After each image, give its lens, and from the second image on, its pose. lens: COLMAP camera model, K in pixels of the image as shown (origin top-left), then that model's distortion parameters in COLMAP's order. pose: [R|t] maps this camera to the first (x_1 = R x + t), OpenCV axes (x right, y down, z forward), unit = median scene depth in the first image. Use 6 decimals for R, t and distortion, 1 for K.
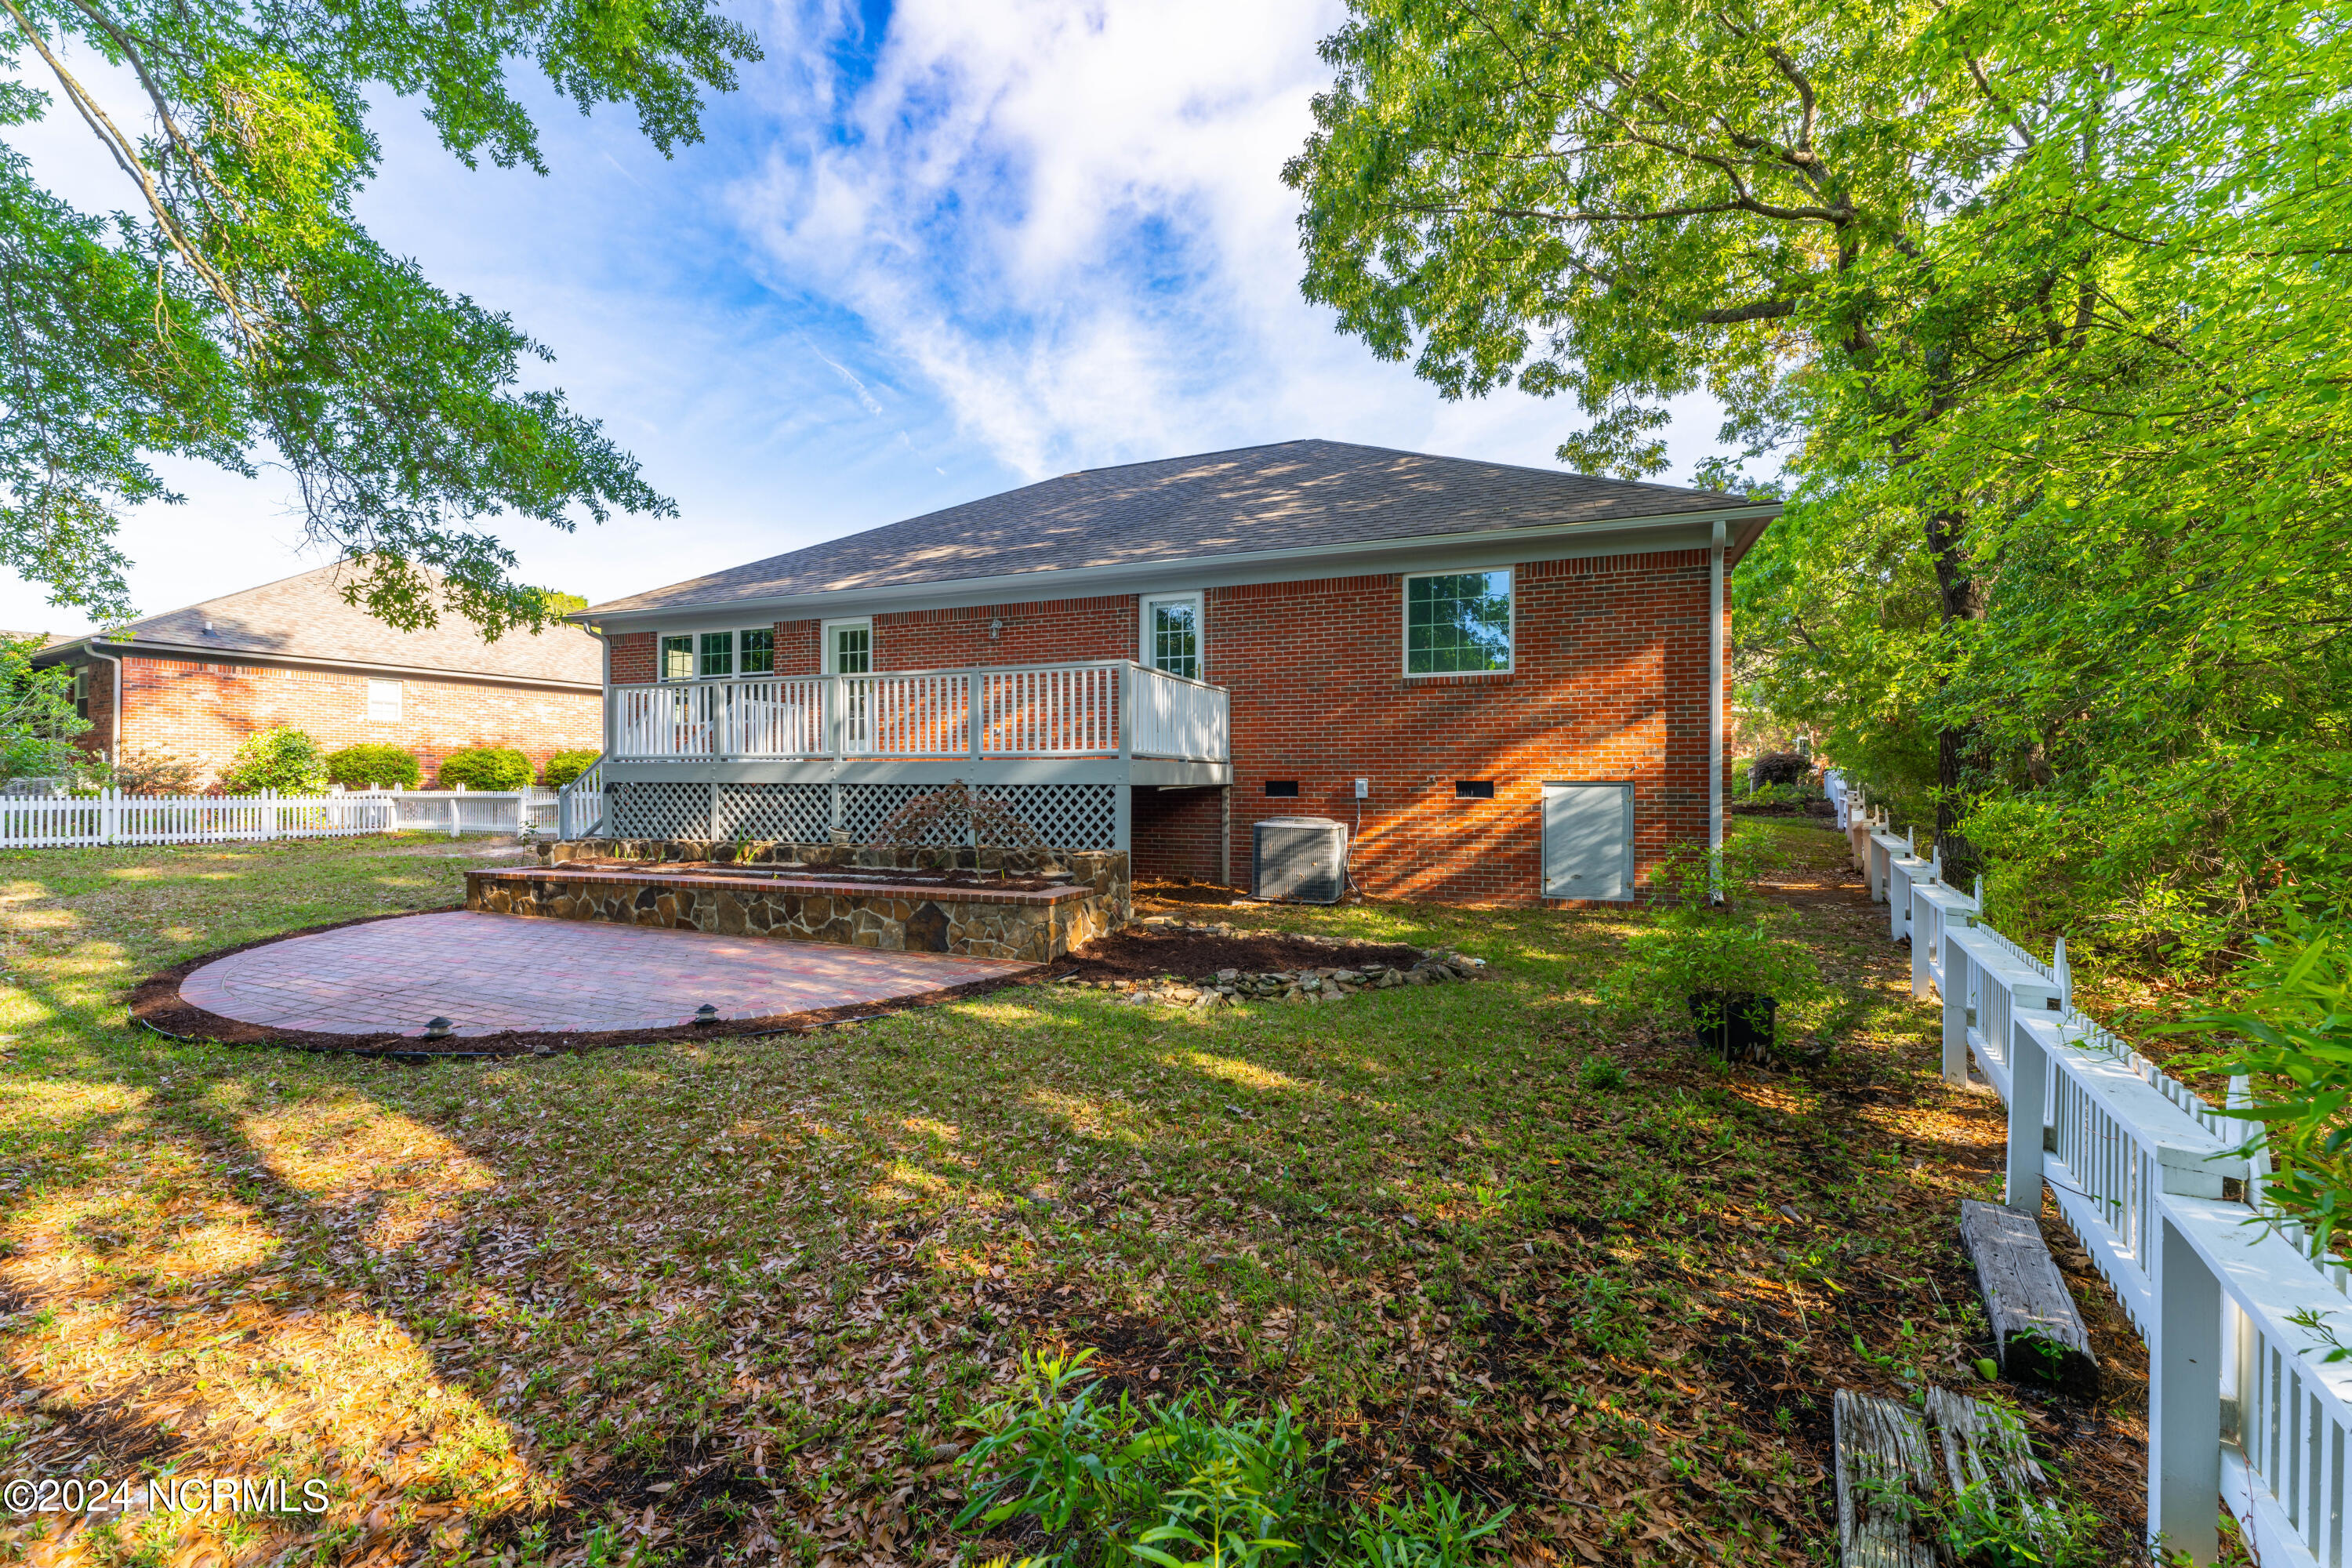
lens RADIAL K [[962.3, 0, 1177.8], [0, 962.3, 773.0], [0, 0, 1]] dist [0.000016, 0.000163]
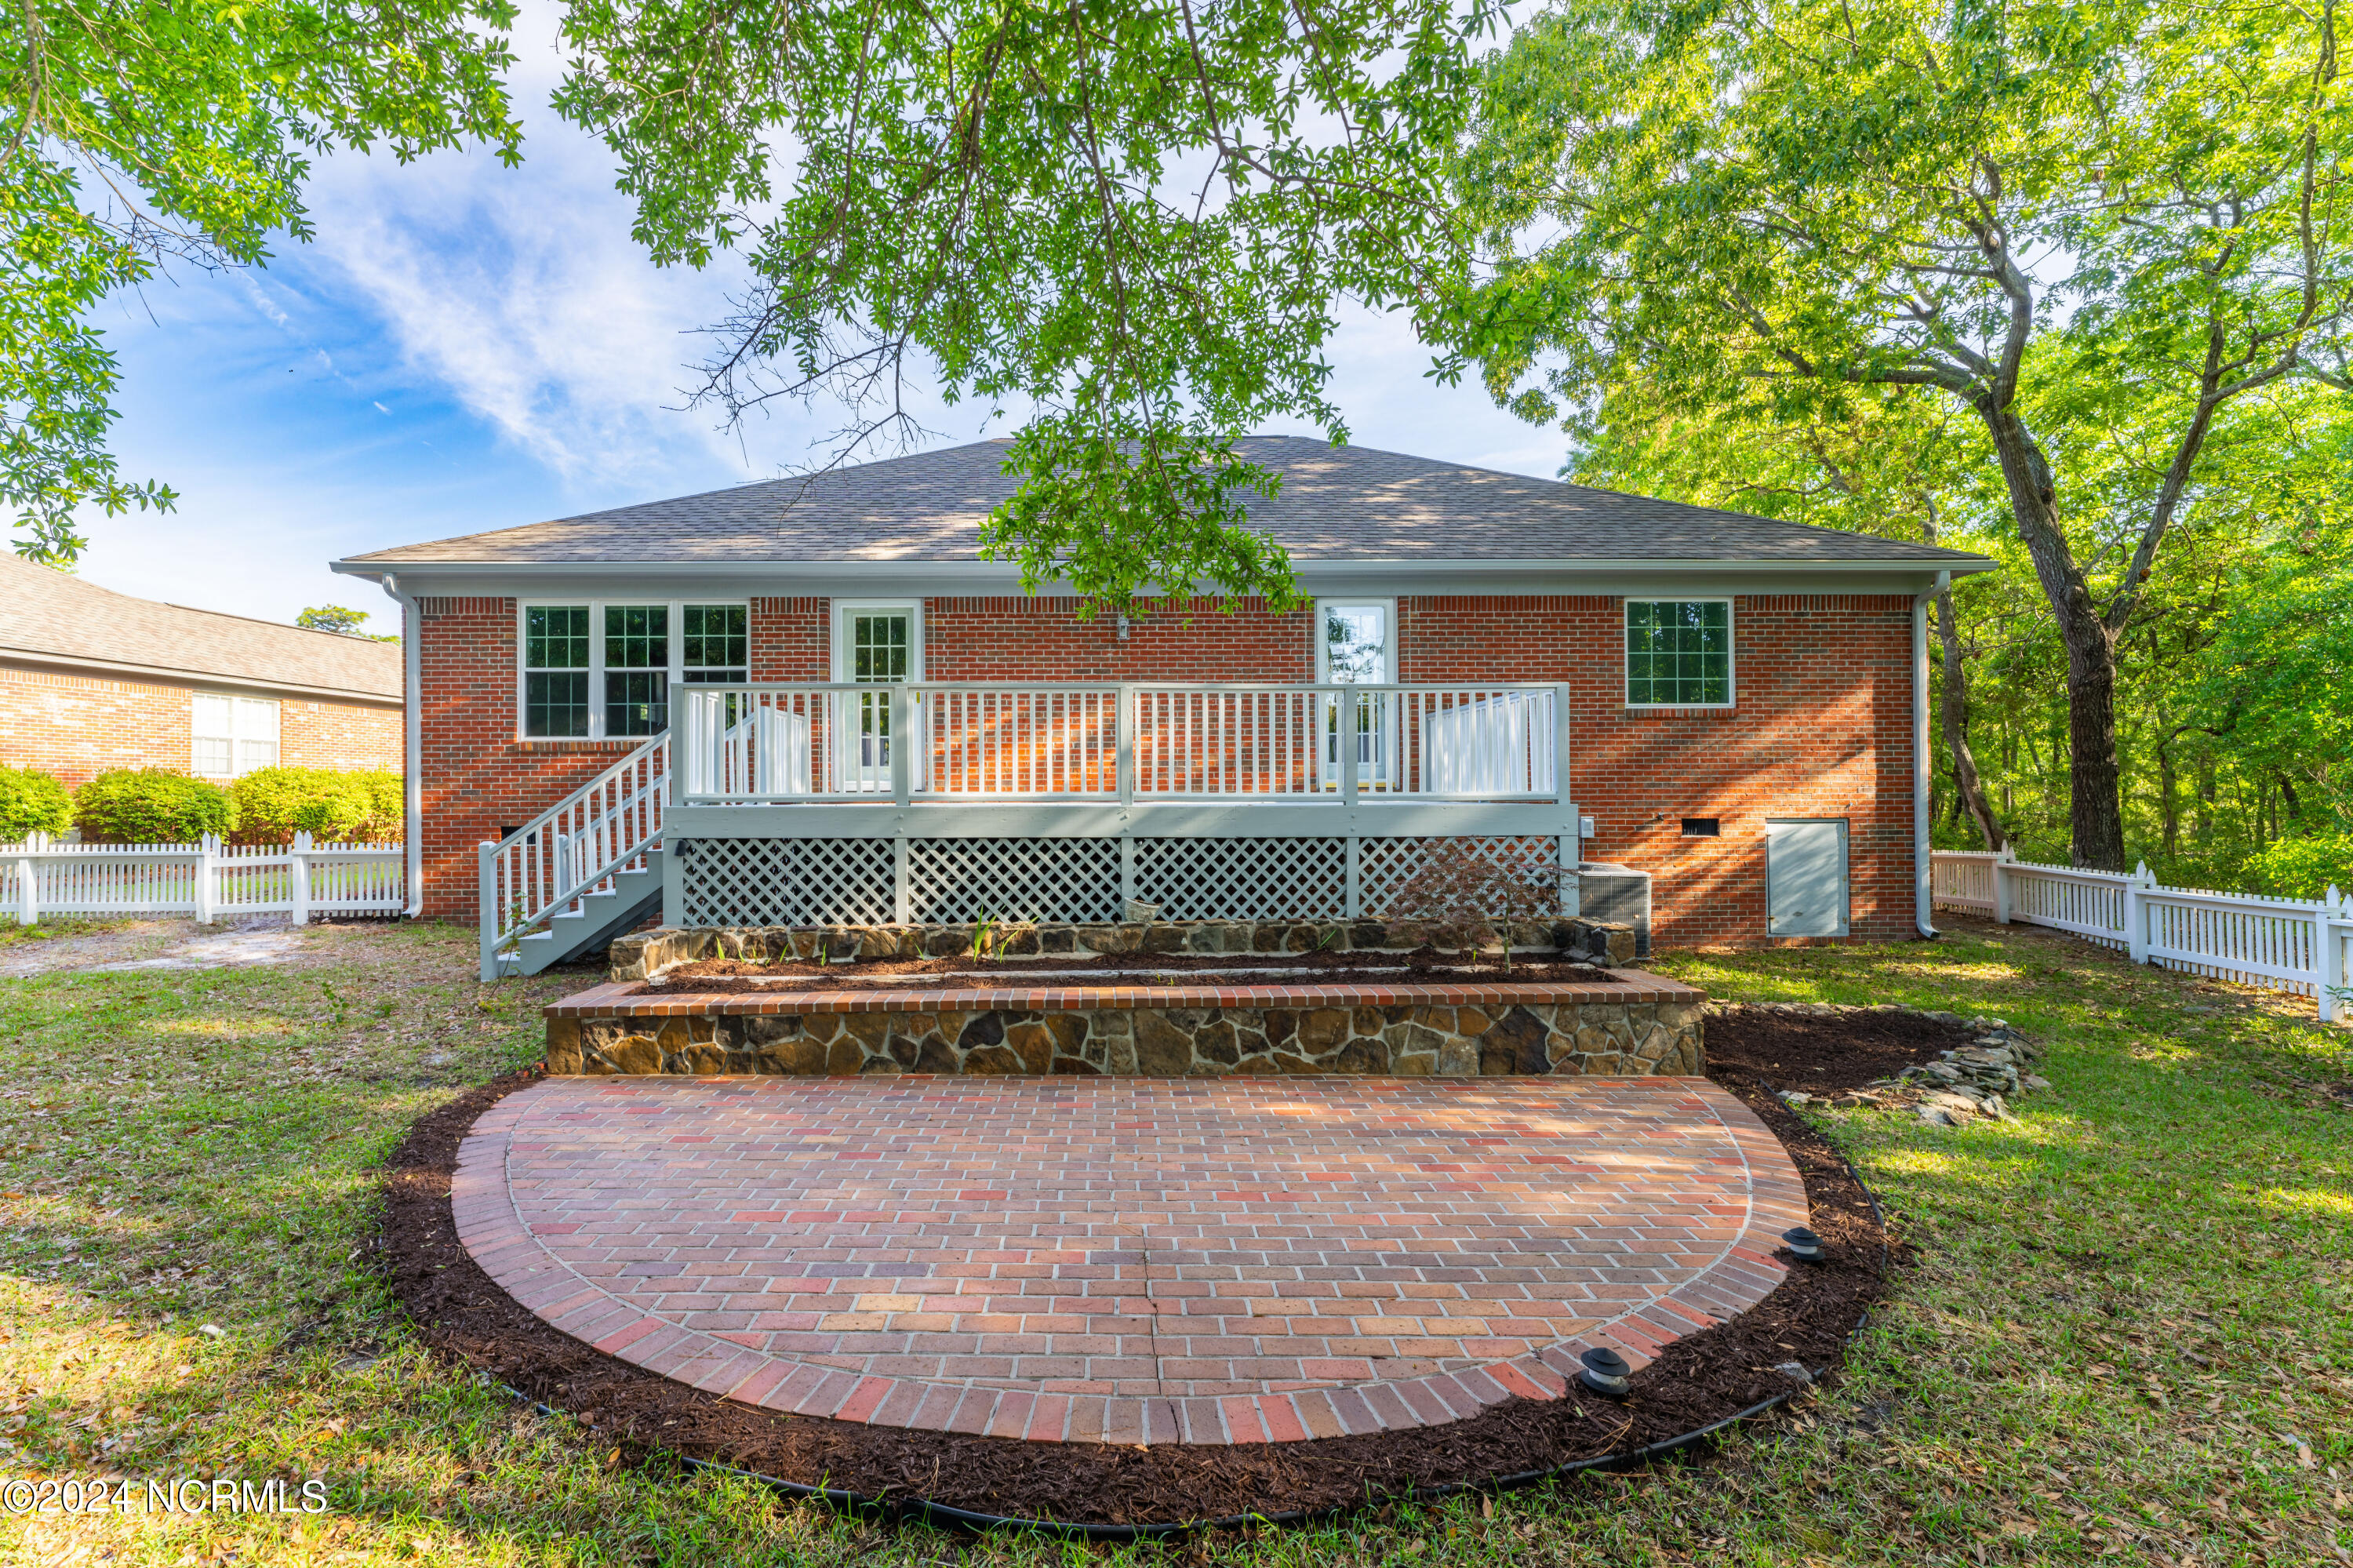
lens RADIAL K [[1004.7, 0, 1177.0], [0, 1004.7, 788.6], [0, 0, 1]] dist [0.008525, 0.000422]
pose [[0.923068, -0.002615, 0.384627, -0.576145], [0.001956, 0.999996, 0.002104, -0.025268], [-0.384631, -0.001190, 0.923070, 0.283012]]
